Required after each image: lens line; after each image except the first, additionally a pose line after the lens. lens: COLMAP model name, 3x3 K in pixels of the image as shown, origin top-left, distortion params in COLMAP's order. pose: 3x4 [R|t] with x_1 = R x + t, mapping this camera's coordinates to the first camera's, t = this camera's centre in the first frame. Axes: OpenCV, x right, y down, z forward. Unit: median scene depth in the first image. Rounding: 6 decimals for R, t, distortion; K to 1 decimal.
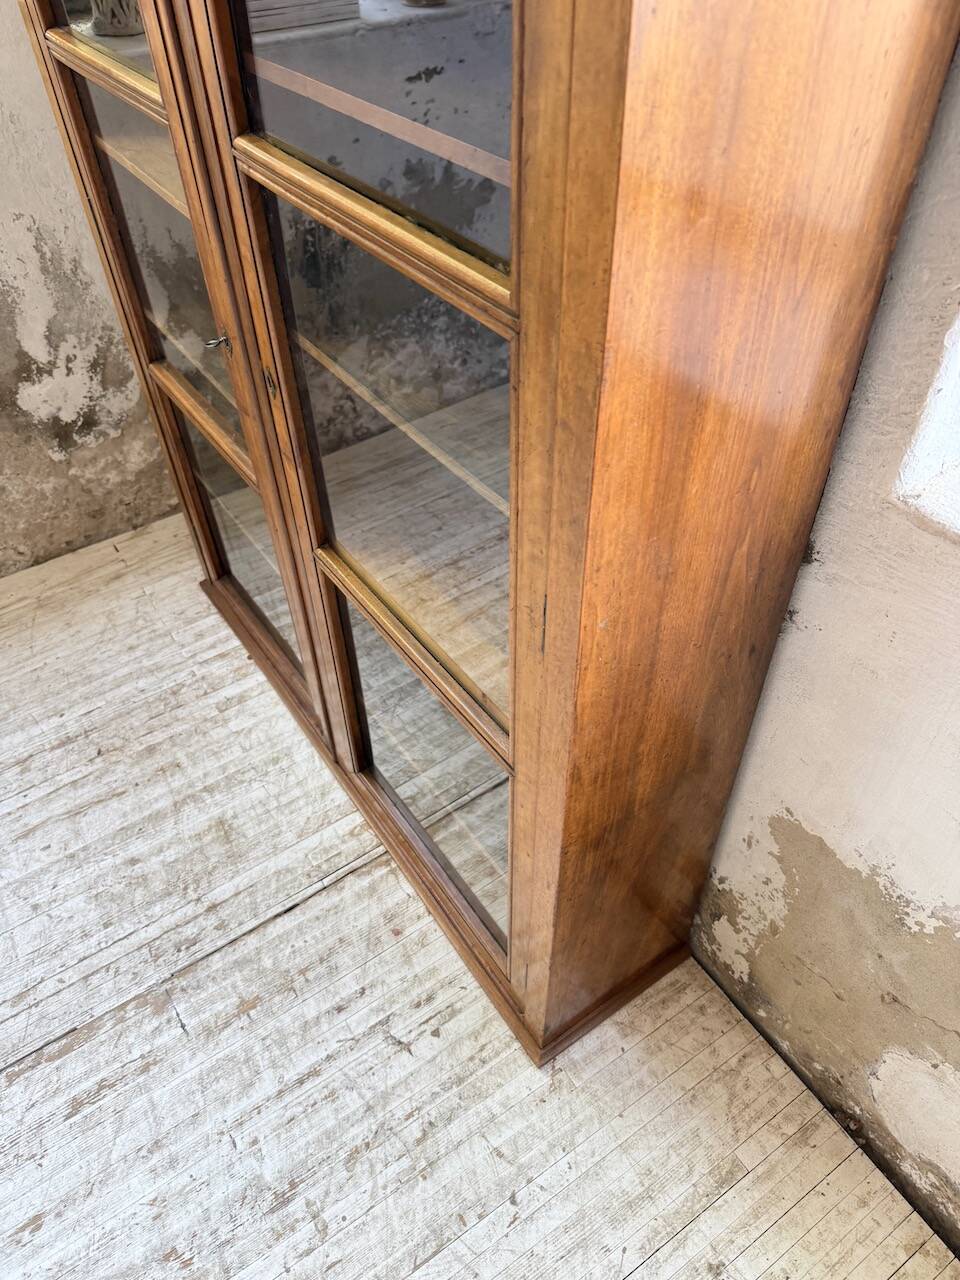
lens RADIAL K [[914.4, 0, 483.2], [0, 914.4, 645.8], [0, 0, 1]] dist [-0.008704, -0.002331]
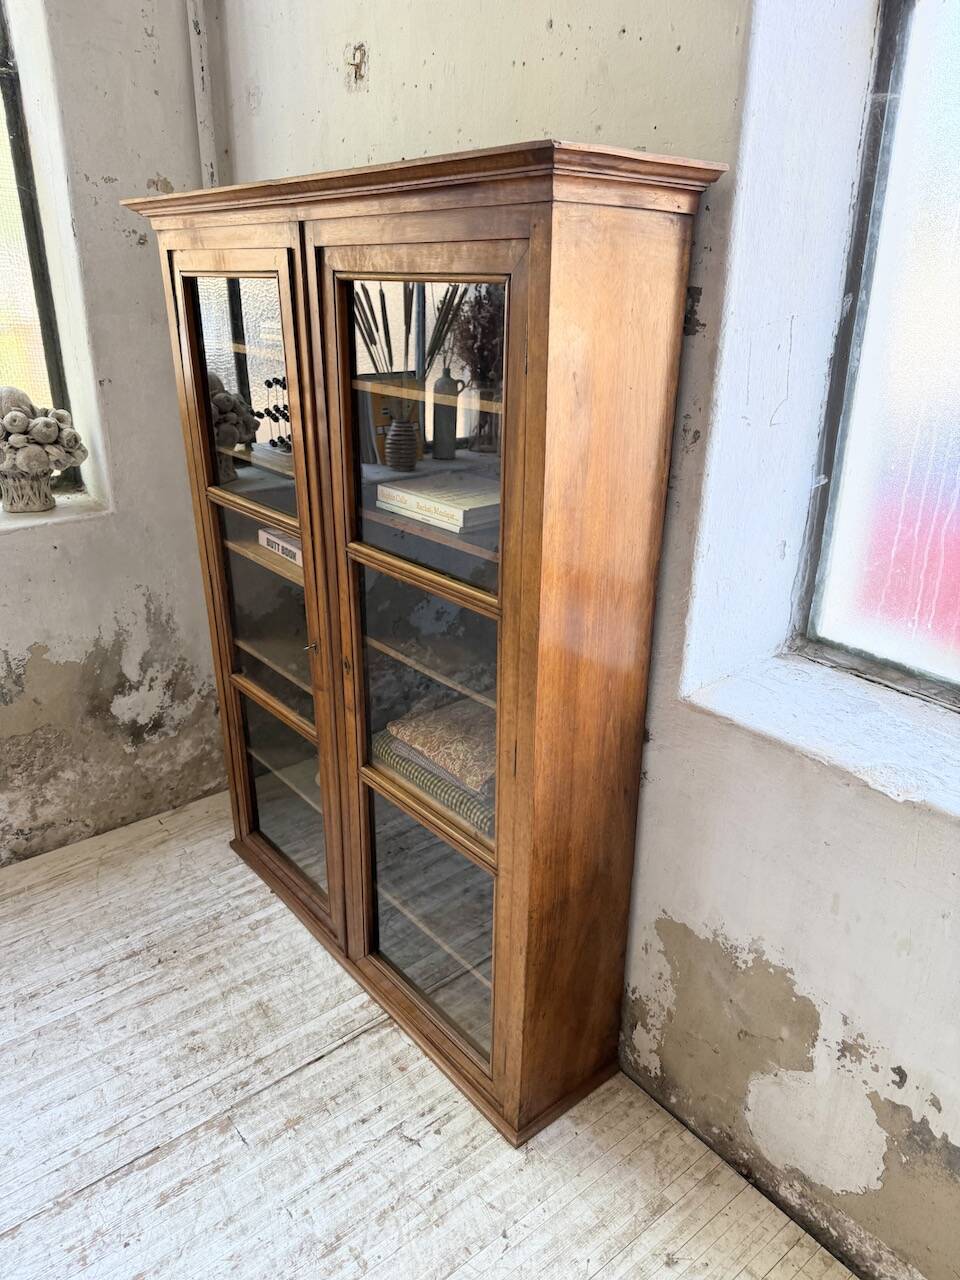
lens RADIAL K [[911.6, 0, 489.4], [0, 911.6, 641.7], [0, 0, 1]] dist [-0.006188, 0.000918]
pose [[0.995359, -0.006619, 0.095998, -0.097530], [0.043371, 0.921409, -0.386167, 0.274831], [-0.085898, 0.388538, 0.917420, -0.498324]]
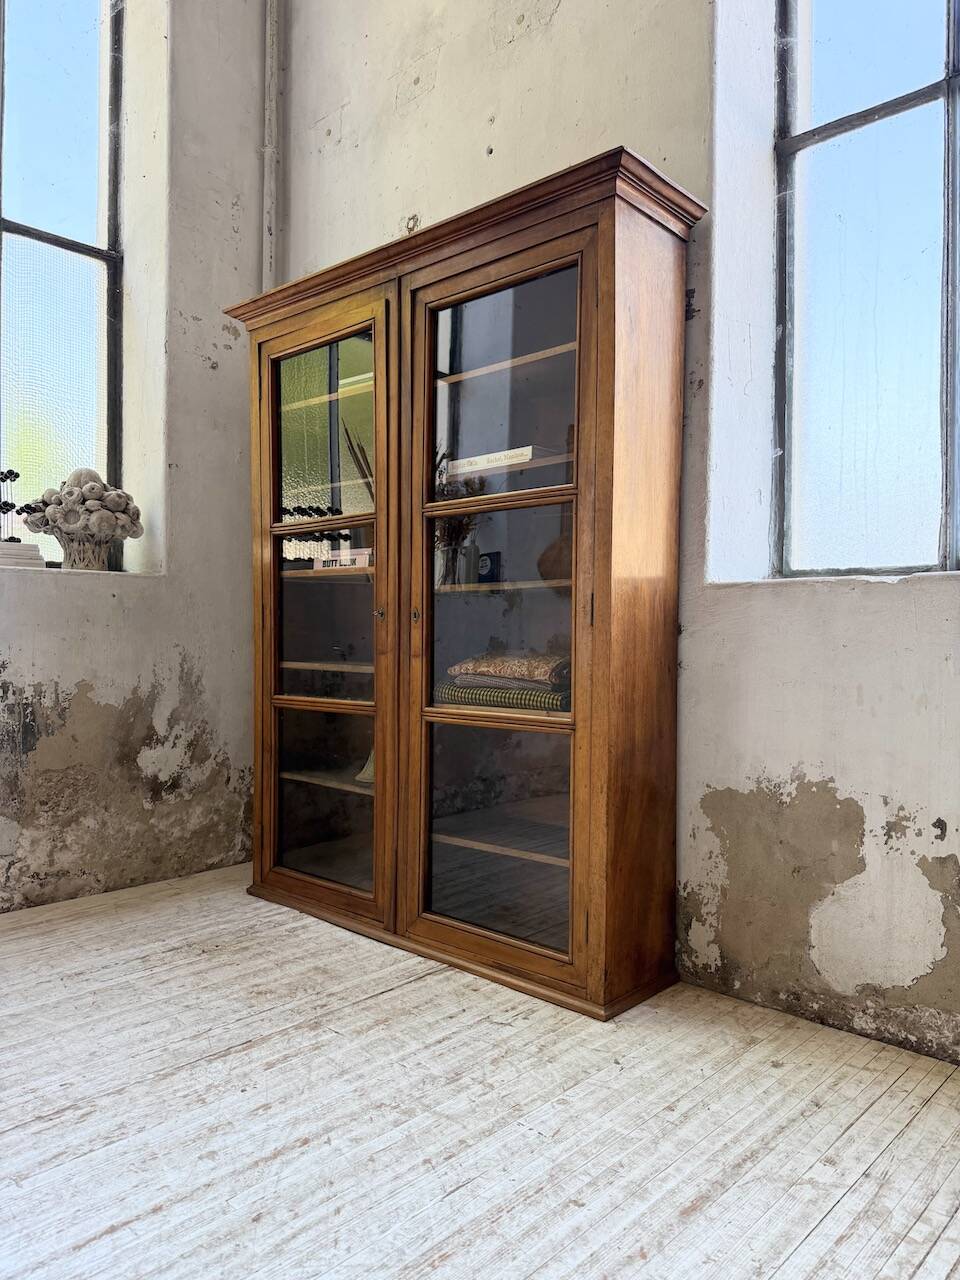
lens RADIAL K [[904.1, 0, 480.2], [0, 904.1, 644.4], [0, 0, 1]] dist [0.016590, -0.028011]
pose [[0.973454, 0.024547, 0.227562, -0.432258], [0.141745, 0.715981, -0.683578, 0.922821], [-0.179710, 0.697688, 0.693495, -0.315904]]
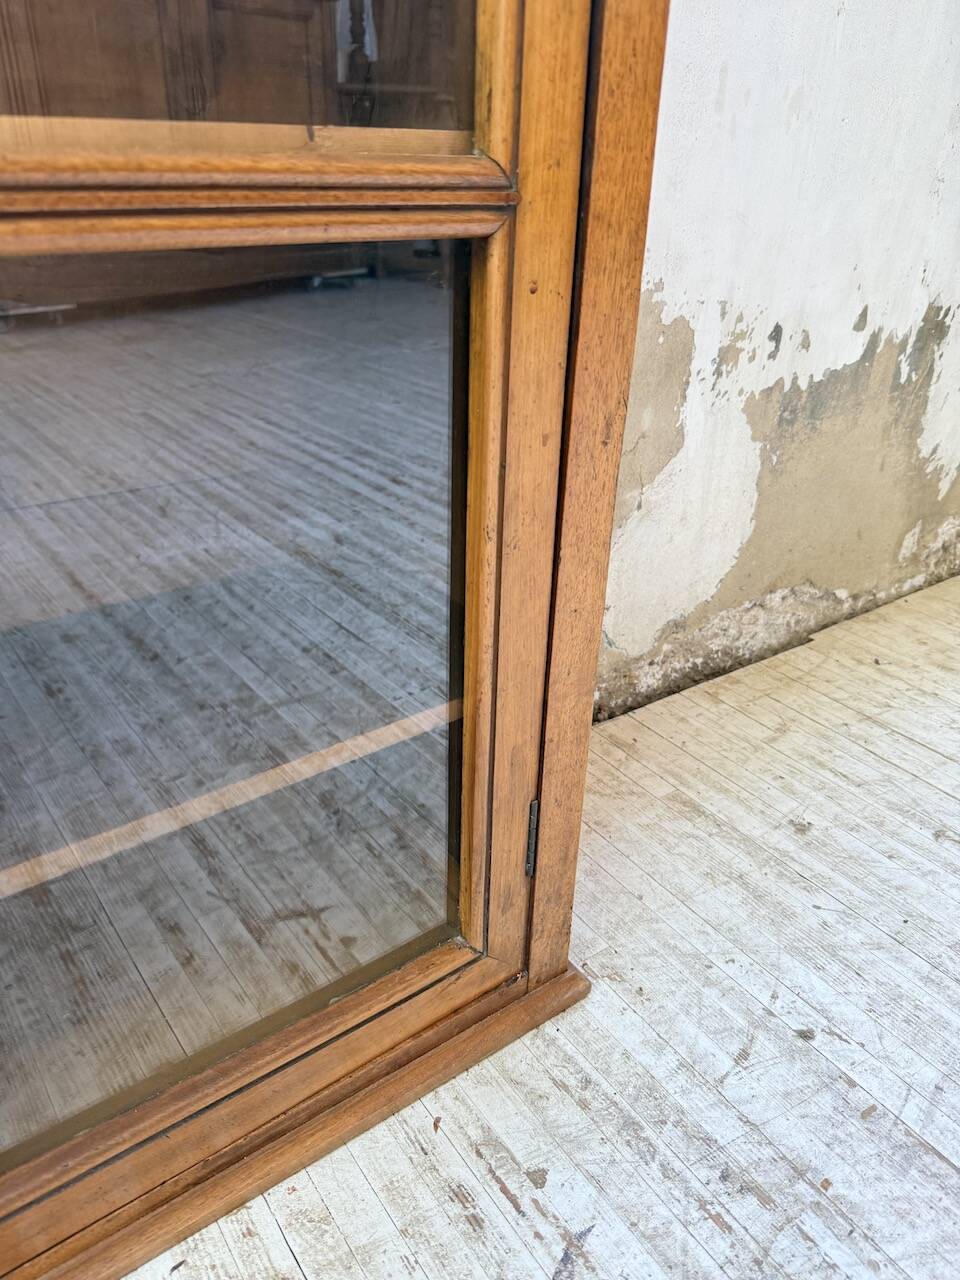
lens RADIAL K [[911.1, 0, 481.3], [0, 911.1, 644.6], [0, 0, 1]] dist [0.026928, -0.069315]
pose [[-0.029247, -0.451293, 0.891896, -0.326062], [0.688604, 0.637677, 0.345241, 0.081066], [-0.724547, 0.624261, 0.292112, 0.710336]]
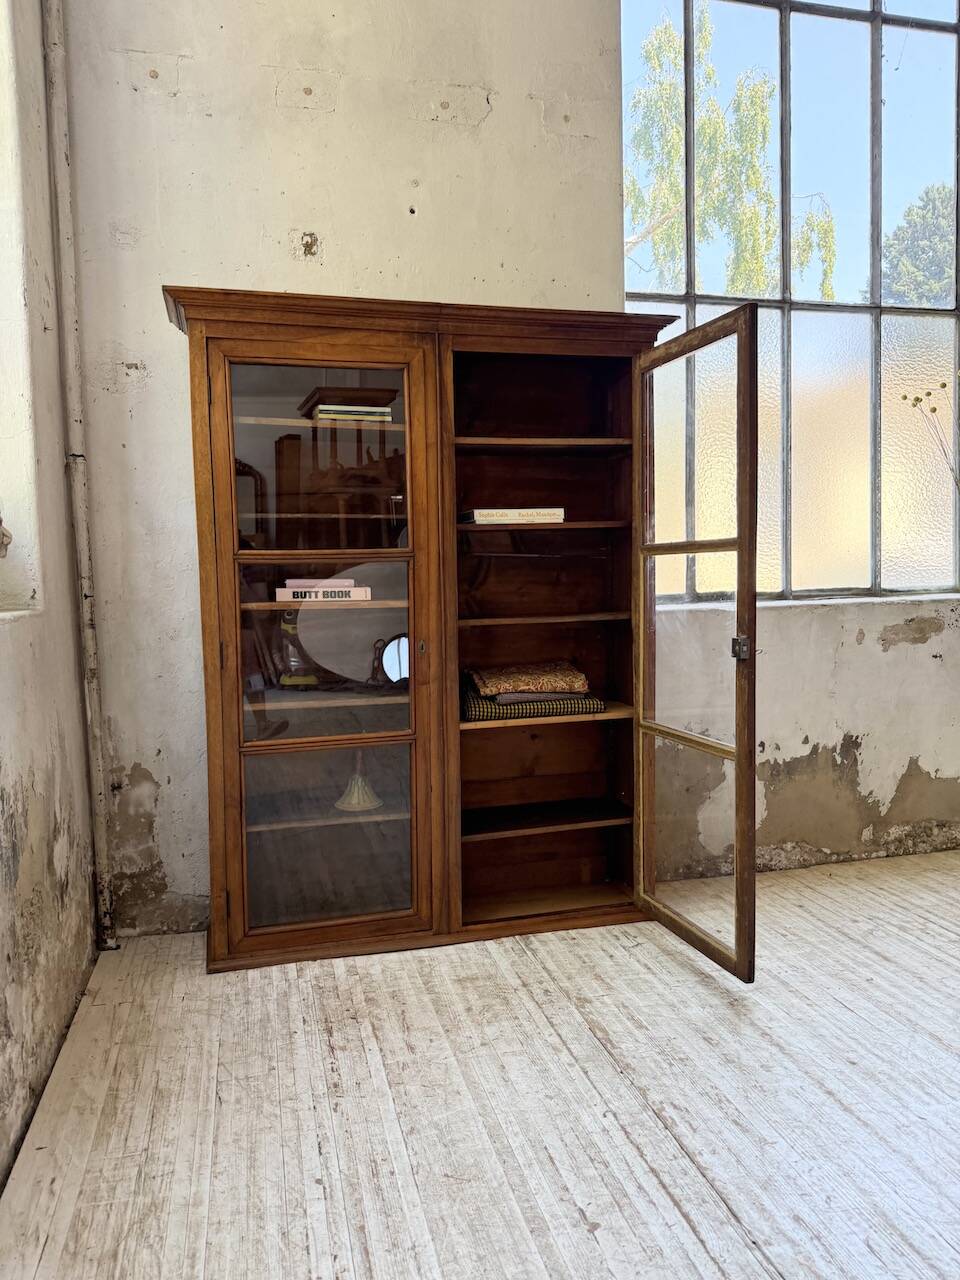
lens RADIAL K [[902.0, 0, 470.8], [0, 902.0, 645.3], [0, 0, 1]] dist [0.022685, -0.036334]
pose [[0.344554, -0.055112, 0.937147, -1.849114], [0.673319, 0.710134, -0.205793, 0.147927], [-0.654159, 0.701906, 0.281788, 0.266151]]
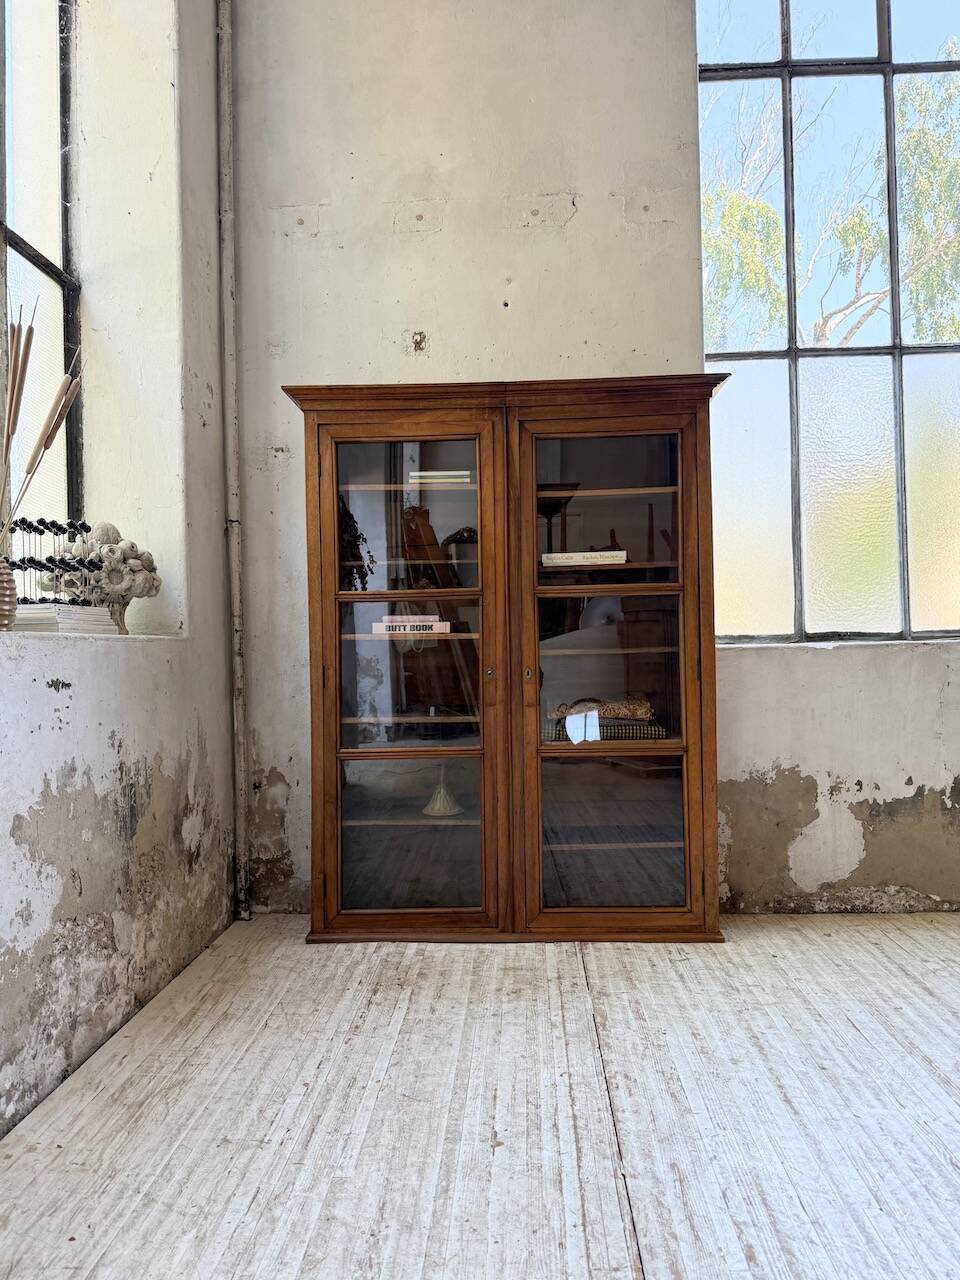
lens RADIAL K [[897.0, 0, 481.4], [0, 897.0, 641.8], [0, 0, 1]] dist [0.068527, -0.120907]
pose [[0.596662, 0.016195, 0.802330, -1.866452], [0.571984, 0.692684, -0.439344, 0.550763], [-0.562876, 0.721060, 0.404035, -0.028679]]
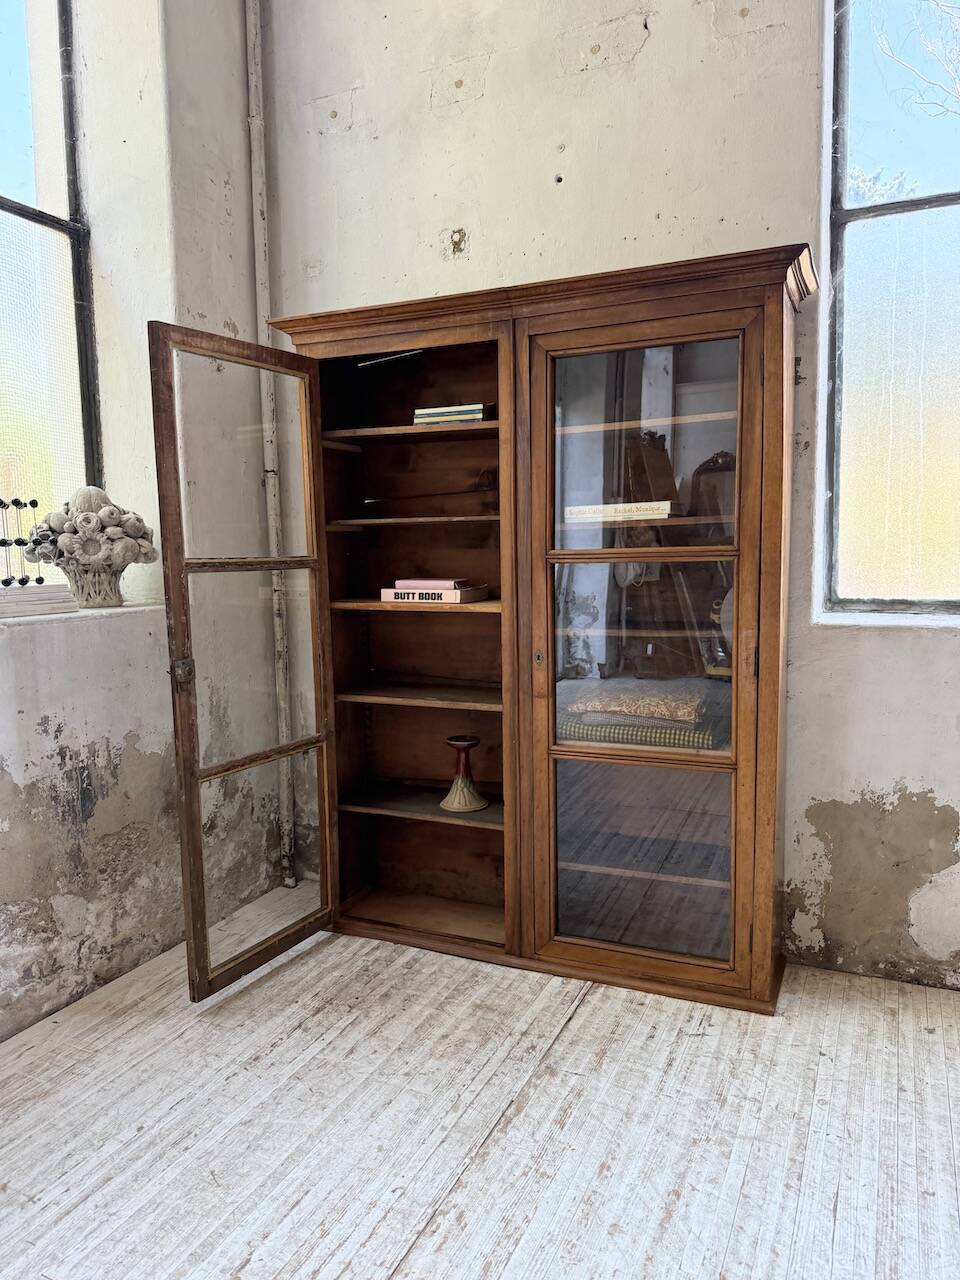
lens RADIAL K [[904.3, 0, 480.4], [0, 904.3, 642.9], [0, 0, 1]] dist [0.007154, -0.015678]
pose [[0.852257, -0.048527, 0.520868, -1.133161], [0.369793, 0.760155, -0.534245, 0.594886], [-0.370015, 0.647927, 0.665792, -0.296287]]
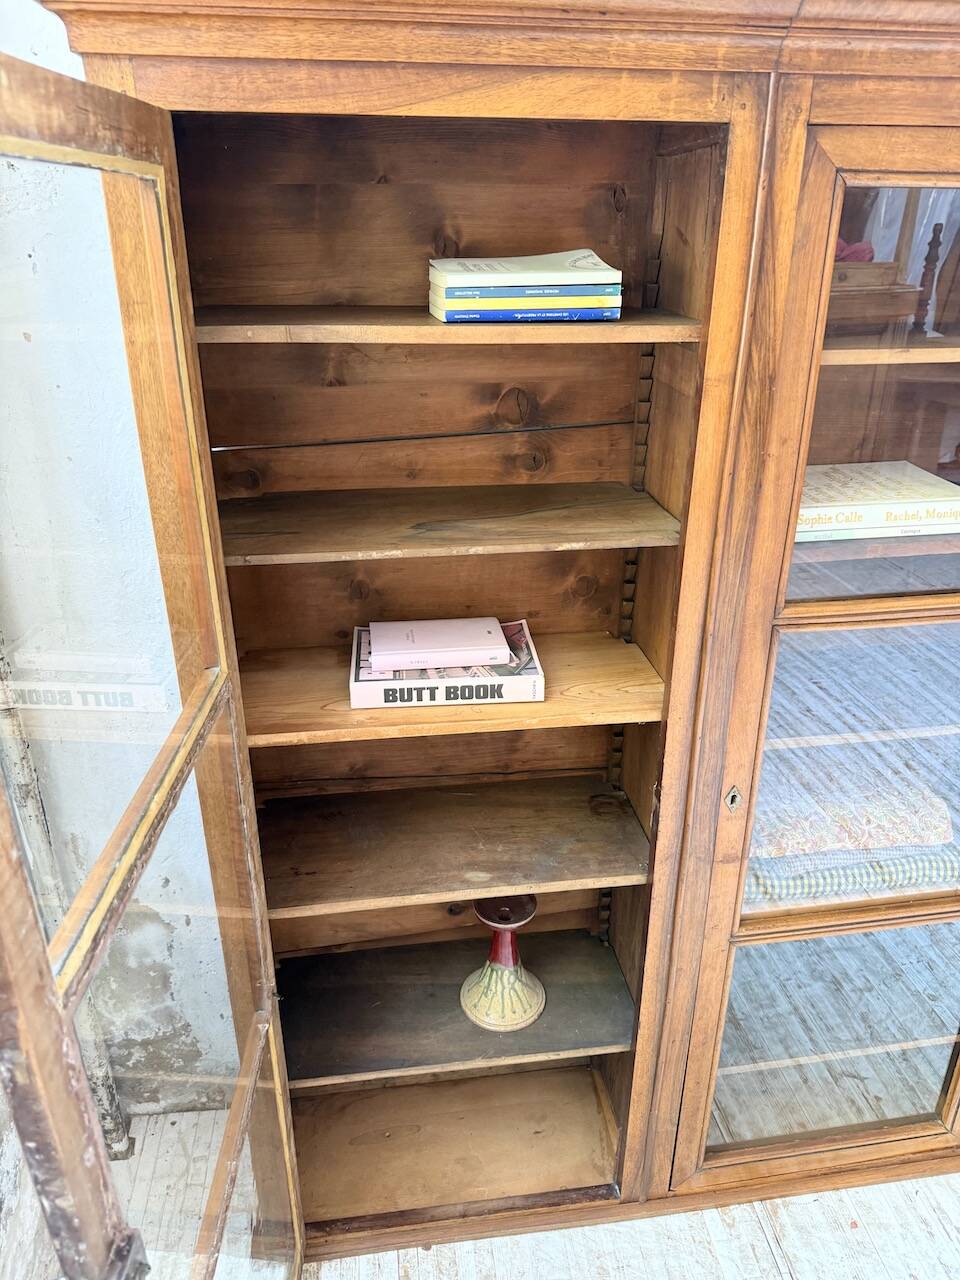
lens RADIAL K [[913.8, 0, 490.0], [0, 913.8, 639.6], [0, 0, 1]] dist [-0.012097, -0.002969]
pose [[0.446439, -0.346999, 0.824793, -0.960066], [0.625780, 0.779927, -0.010595, -0.485615], [-0.639603, 0.520870, 0.565335, 0.351014]]
